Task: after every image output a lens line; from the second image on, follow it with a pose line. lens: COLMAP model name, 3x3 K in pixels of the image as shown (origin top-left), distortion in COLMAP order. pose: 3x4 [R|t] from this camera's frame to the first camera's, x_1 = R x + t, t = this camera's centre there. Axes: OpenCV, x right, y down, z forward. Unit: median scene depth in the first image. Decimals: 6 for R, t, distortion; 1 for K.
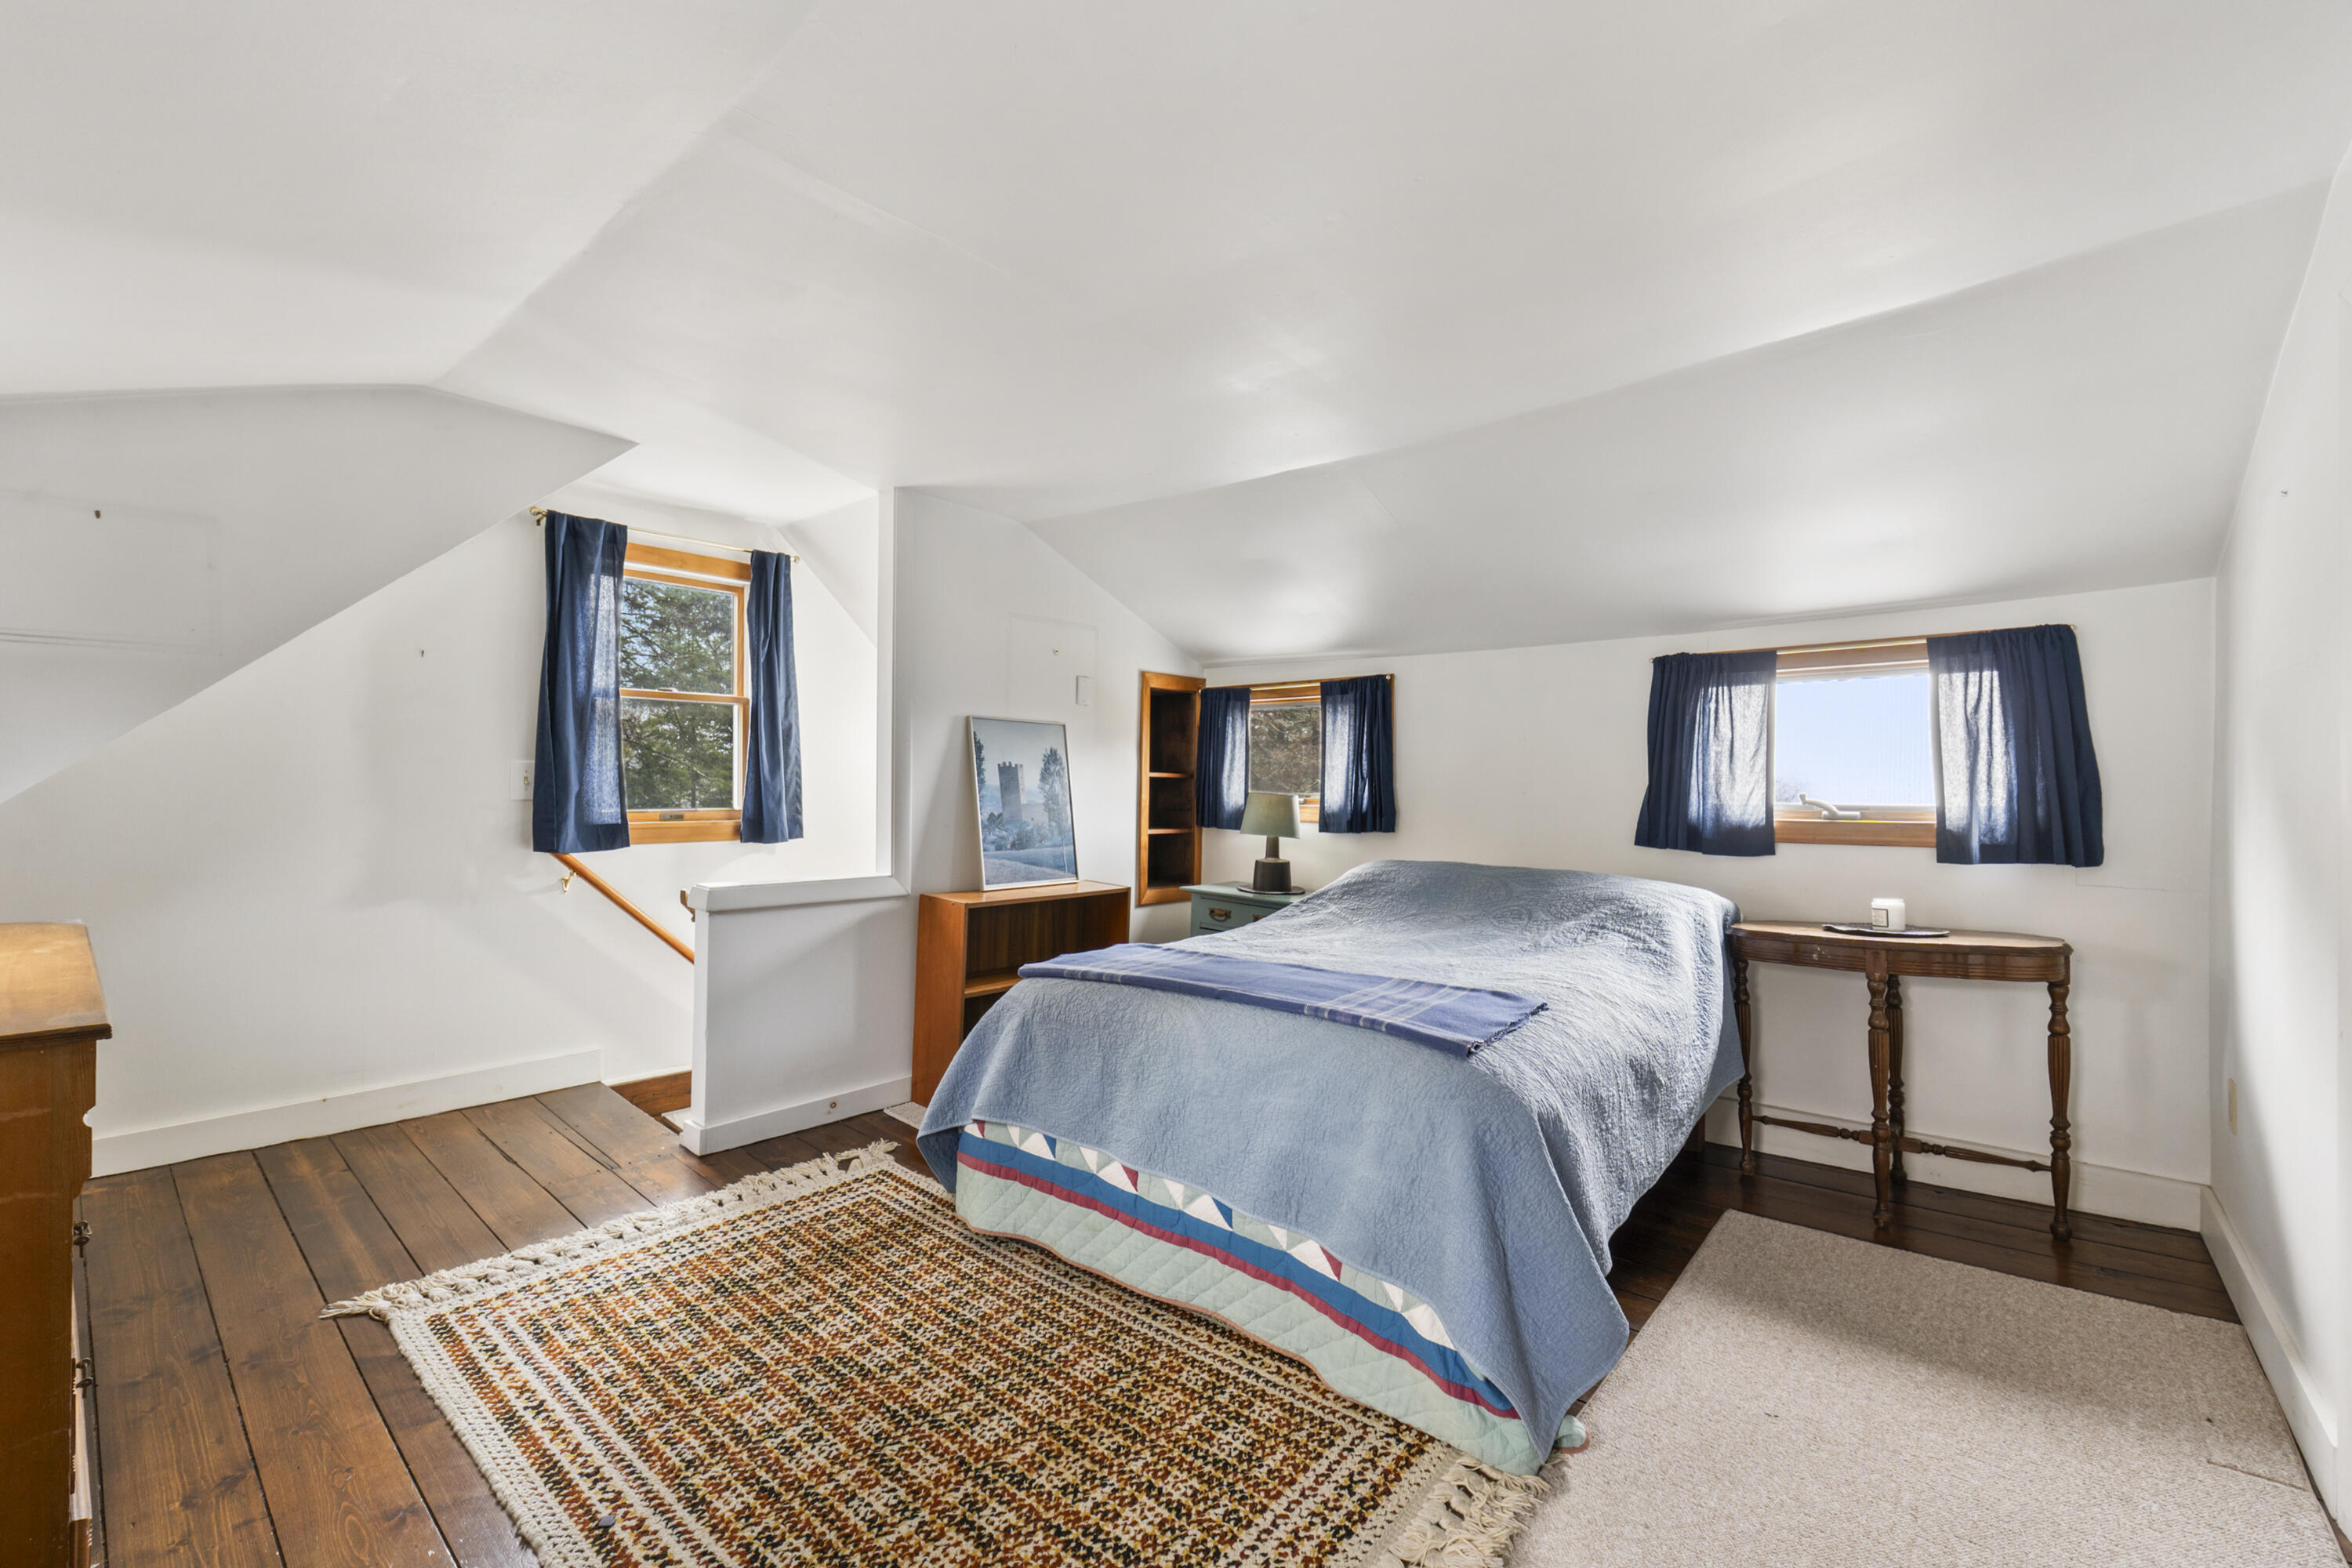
lens RADIAL K [[998.1, 0, 1160.6], [0, 998.1, 792.1], [0, 0, 1]] dist [0.002006, -0.000617]
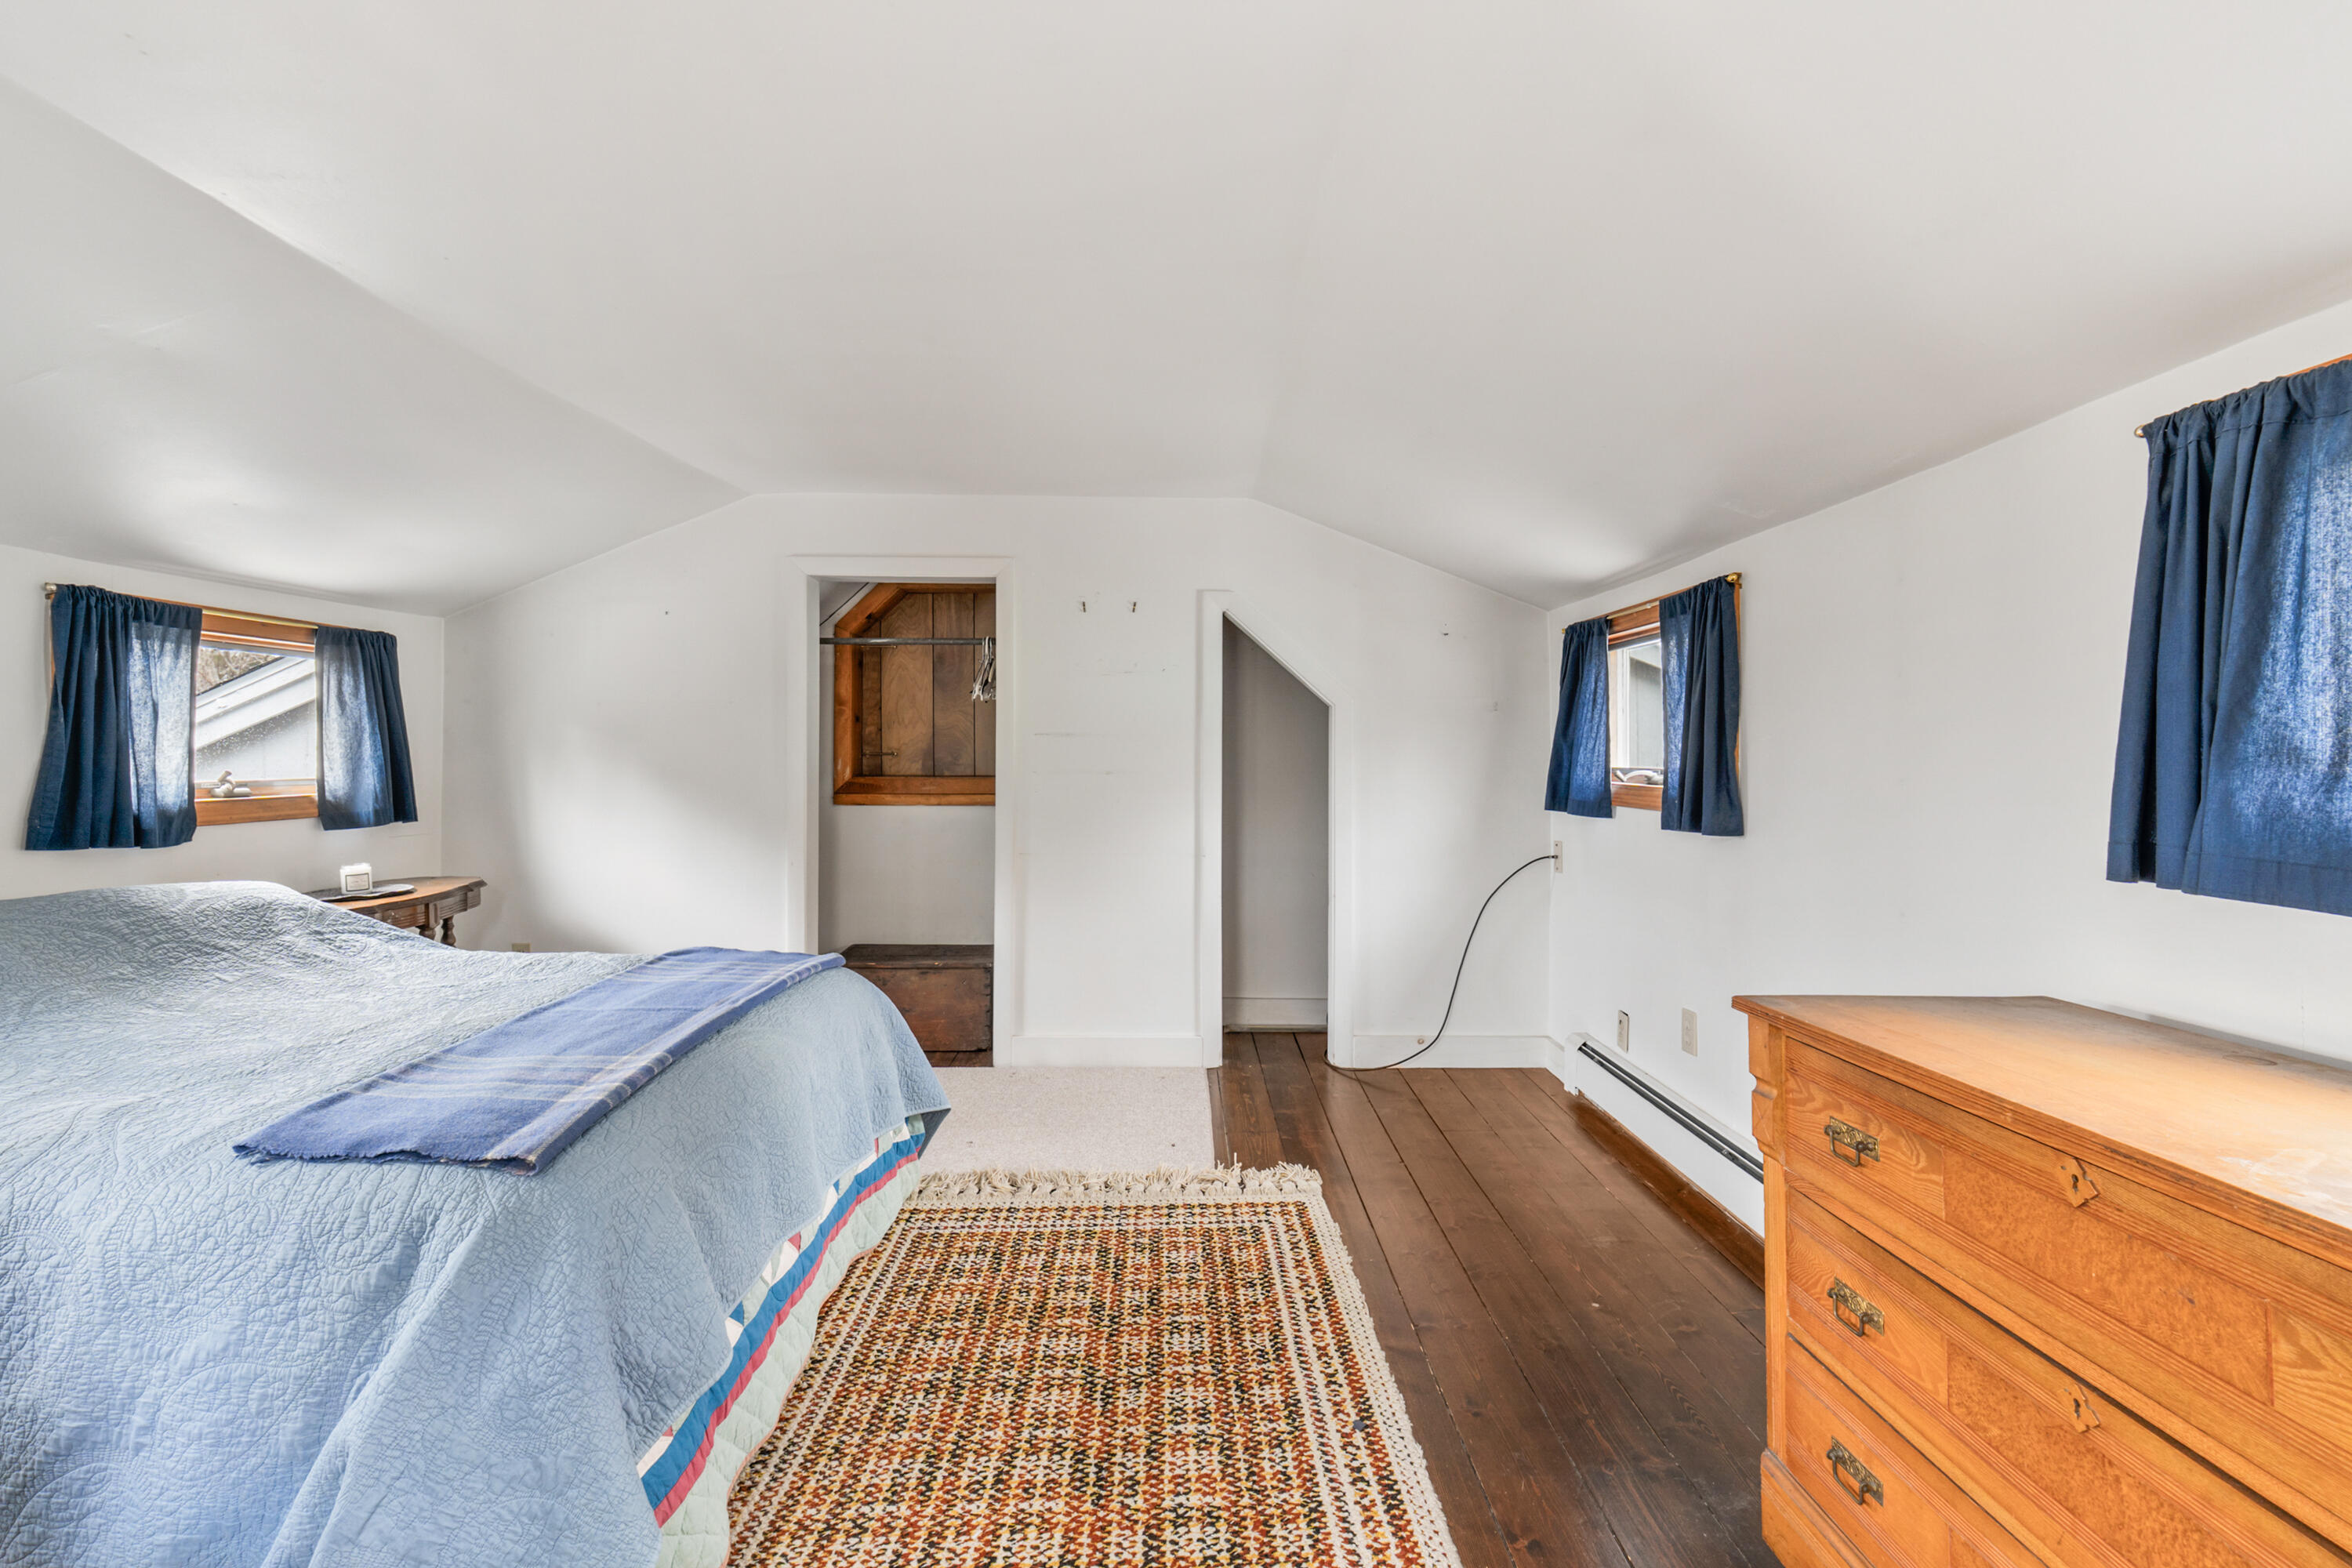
lens RADIAL K [[998.1, 0, 1168.1], [0, 998.1, 770.3], [0, 0, 1]] dist [0.002006, -0.000617]
pose [[-0.660269, -0.021811, 0.750713, -1.108519], [-0.006295, 0.999704, 0.023509, -0.046065], [-0.751003, 0.010797, -0.660210, 1.691132]]
